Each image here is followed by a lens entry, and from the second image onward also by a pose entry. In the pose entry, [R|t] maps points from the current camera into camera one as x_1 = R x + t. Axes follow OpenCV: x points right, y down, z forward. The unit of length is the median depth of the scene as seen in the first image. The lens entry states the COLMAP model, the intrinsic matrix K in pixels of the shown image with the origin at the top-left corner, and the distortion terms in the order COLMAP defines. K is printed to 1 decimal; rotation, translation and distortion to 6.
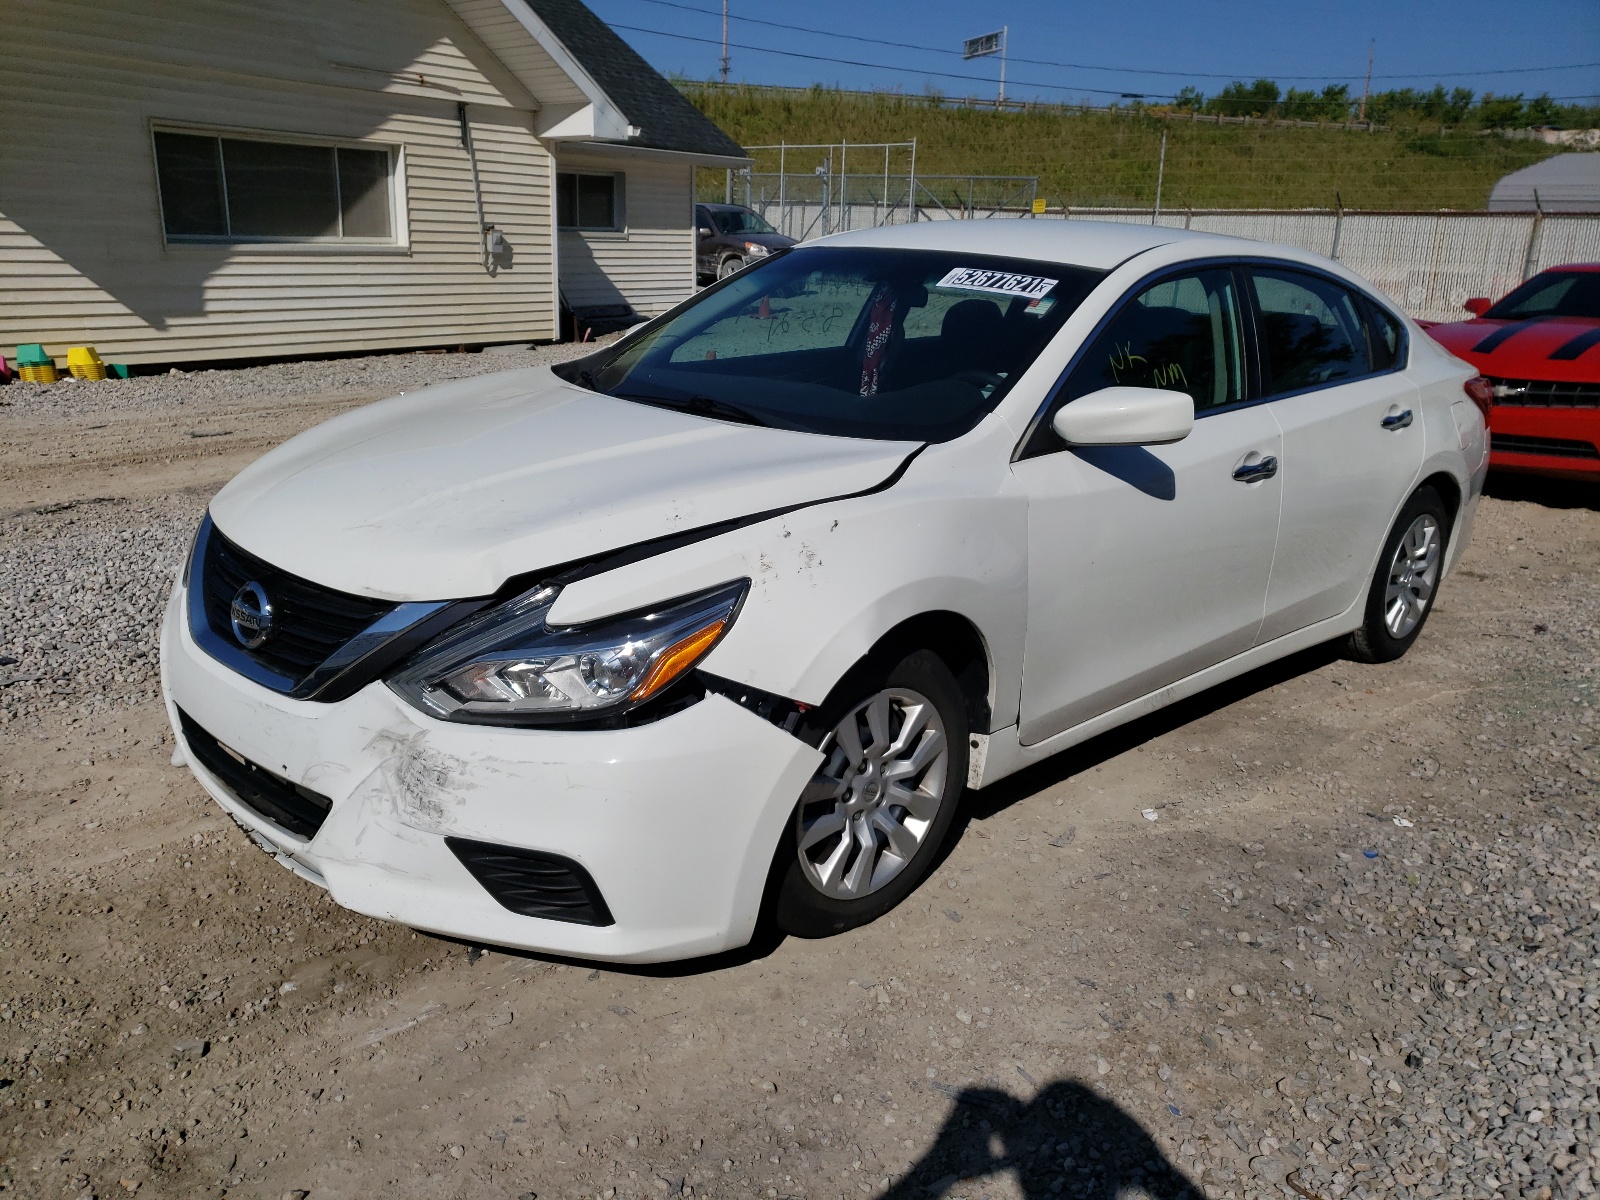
lens RADIAL K [[1229.2, 0, 797.7], [0, 1229.2, 602.7], [0, 0, 1]] dist [0.002288, 0.004213]
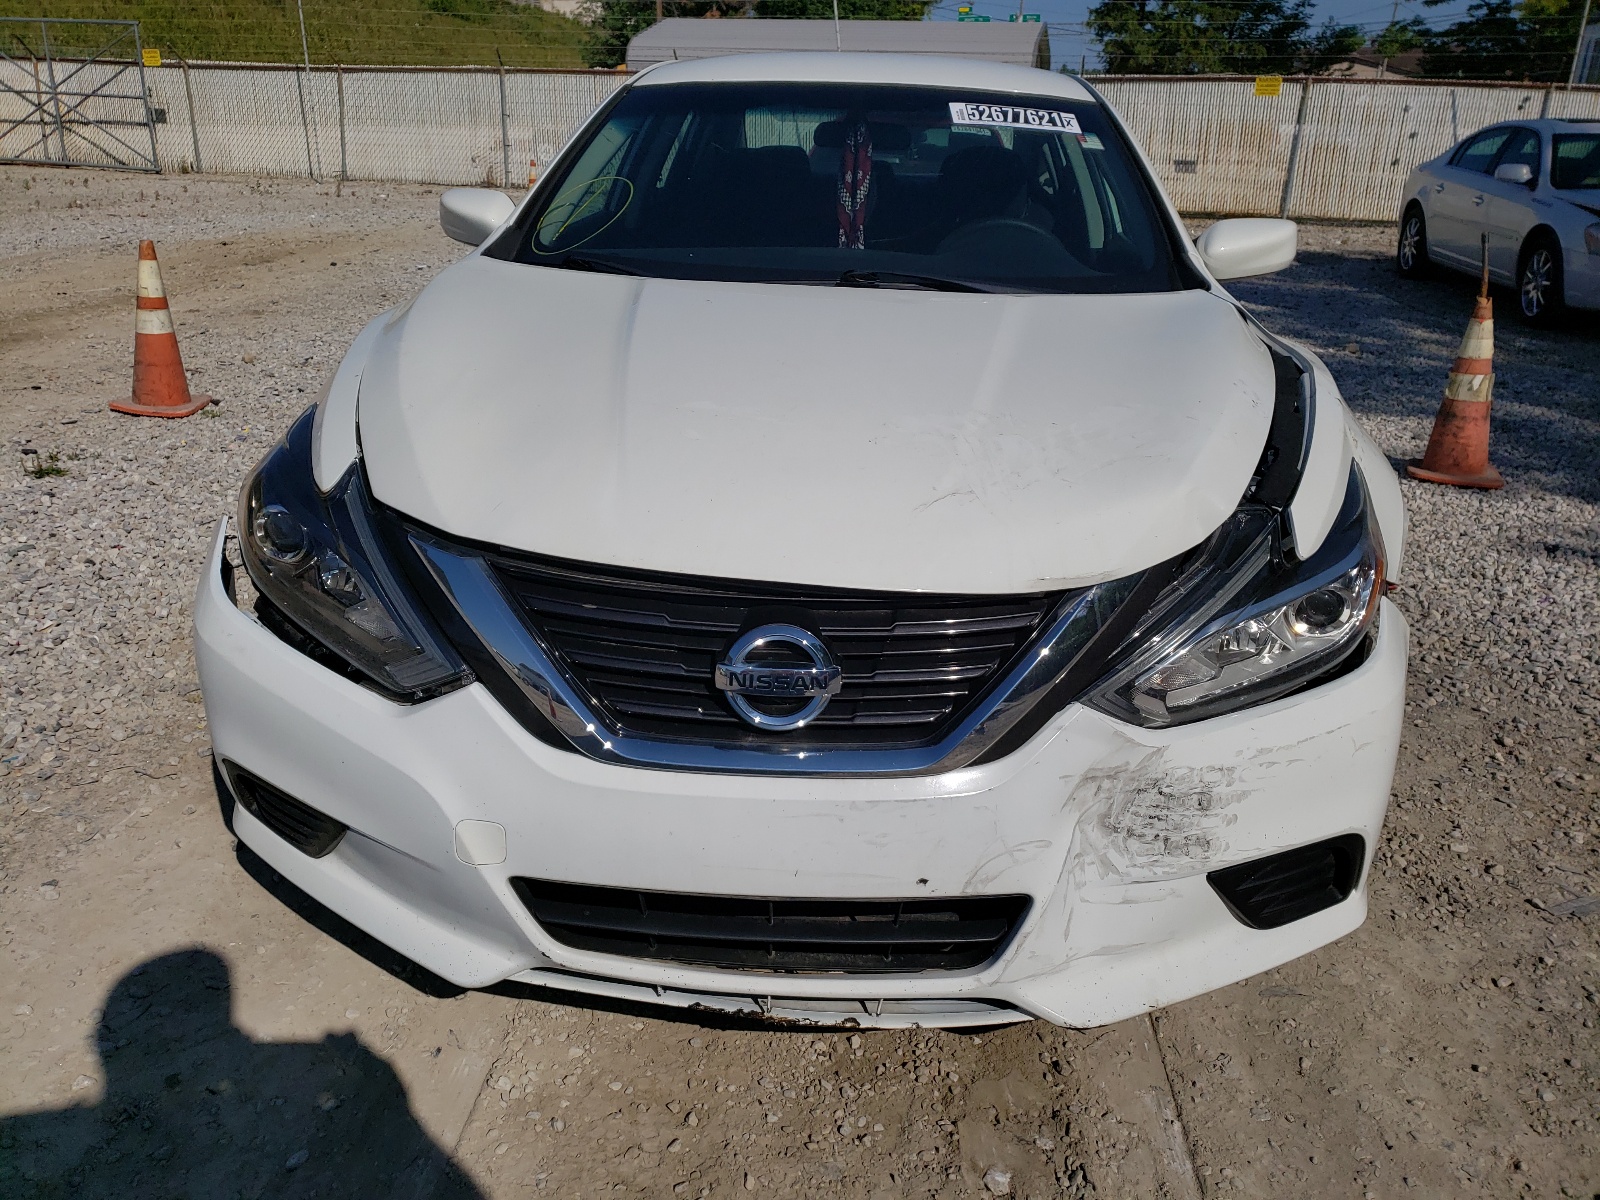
lens RADIAL K [[1229.2, 0, 804.4], [0, 1229.2, 604.3], [0, 0, 1]] dist [0.002288, 0.004213]
pose [[0.759080, -0.249952, 0.601100, -0.847624], [0.188551, 0.968190, 0.164491, -0.131411], [-0.623094, -0.011523, 0.782062, 0.550907]]
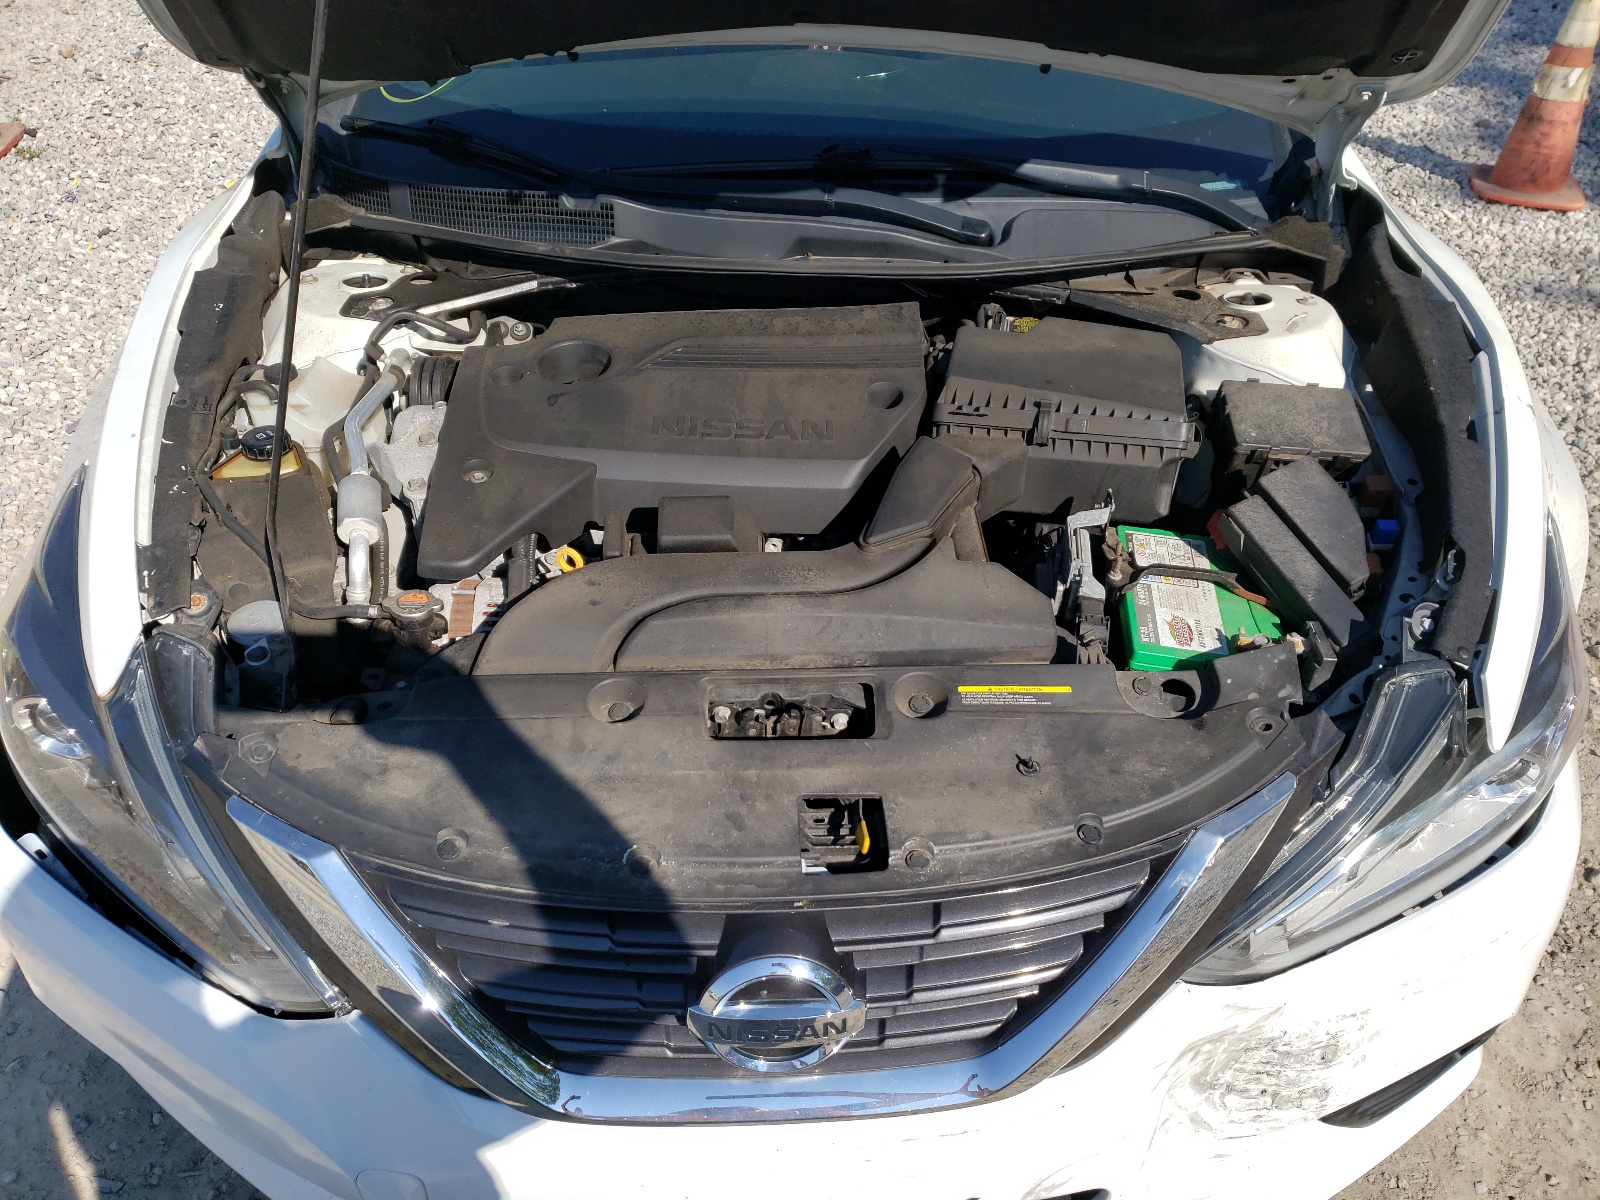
lens RADIAL K [[1229.2, 0, 803.4], [0, 1229.2, 601.5], [0, 0, 1]] dist [0.002288, 0.004213]
pose [[0.727651, -0.459584, 0.509221, -0.633726], [0.213915, 0.857377, 0.468129, -0.341150], [-0.651739, -0.231705, 0.722183, 0.762164]]
